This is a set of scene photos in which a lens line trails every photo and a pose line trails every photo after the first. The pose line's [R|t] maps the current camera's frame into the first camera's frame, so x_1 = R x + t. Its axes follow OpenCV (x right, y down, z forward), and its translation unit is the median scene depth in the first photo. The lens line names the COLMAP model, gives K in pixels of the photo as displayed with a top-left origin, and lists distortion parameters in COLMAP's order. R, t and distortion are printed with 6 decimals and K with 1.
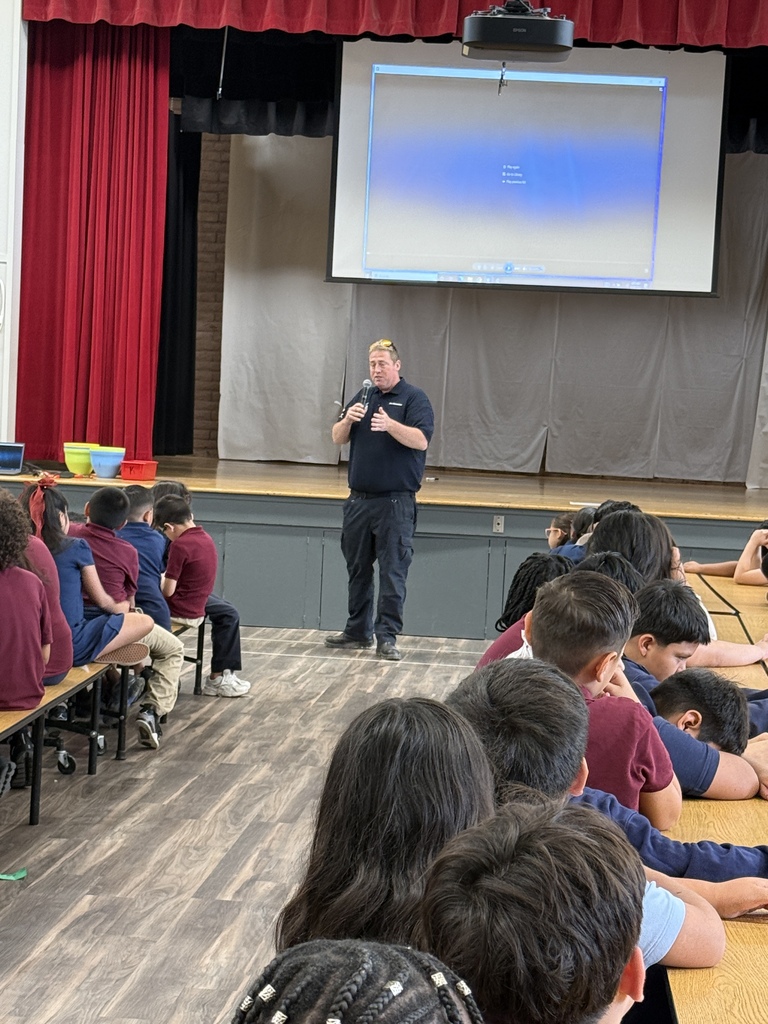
lens RADIAL K [[2100.2, 0, 384.0], [0, 2100.2, 512.0], [0, 0, 1]] dist [0.240237, -0.385903]
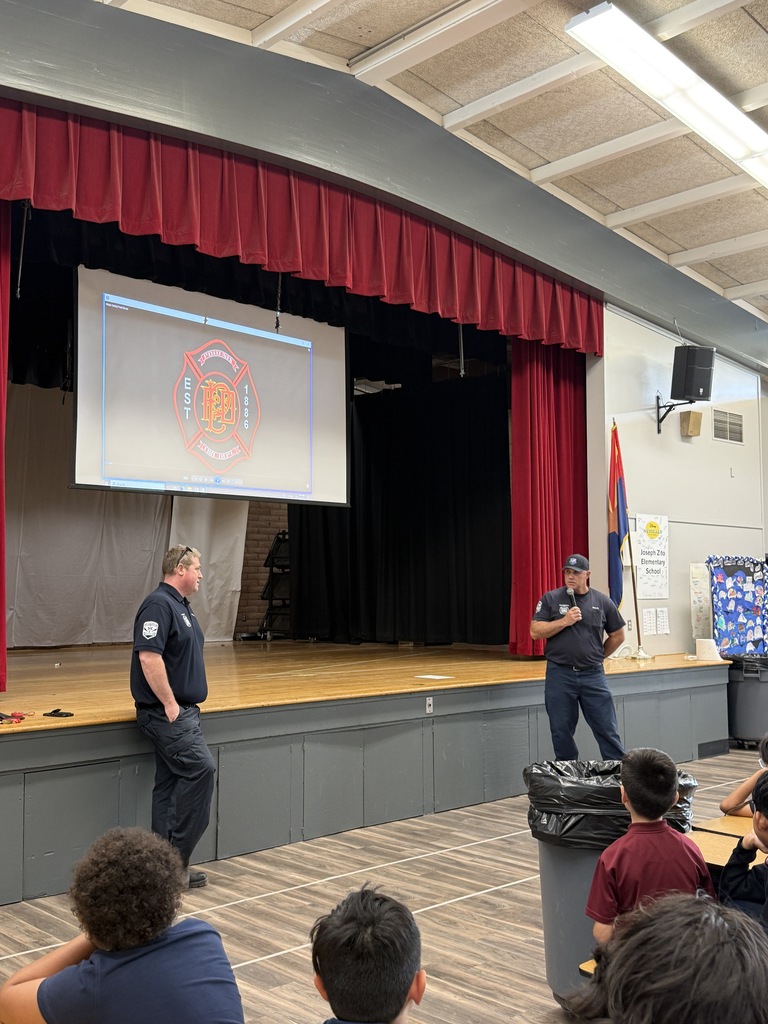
lens RADIAL K [[1045.8, 0, 384.0], [0, 1045.8, 512.0], [0, 0, 1]] dist [0.258487, 0.002458]
pose [[0.679521, 0.002808, 0.733651, -0.265999], [0.072371, 0.994859, -0.070839, -0.041598], [-0.730078, 0.101231, 0.675824, 0.451253]]
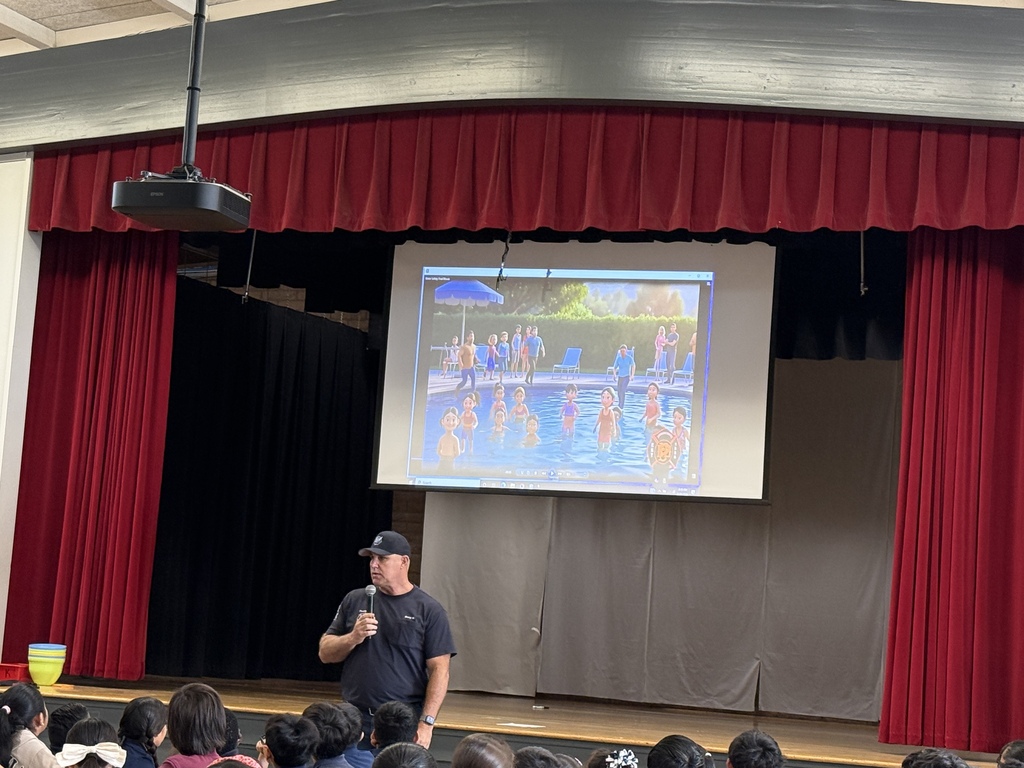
lens RADIAL K [[2149.6, 0, 512.0], [0, 2149.6, 384.0], [0, 0, 1]] dist [0.117004, -0.216108]
pose [[0.959580, -0.017693, -0.280878, 0.262136], [-0.033864, 0.983512, -0.177645, 0.012090], [0.279390, 0.179976, 0.943159, 0.081625]]
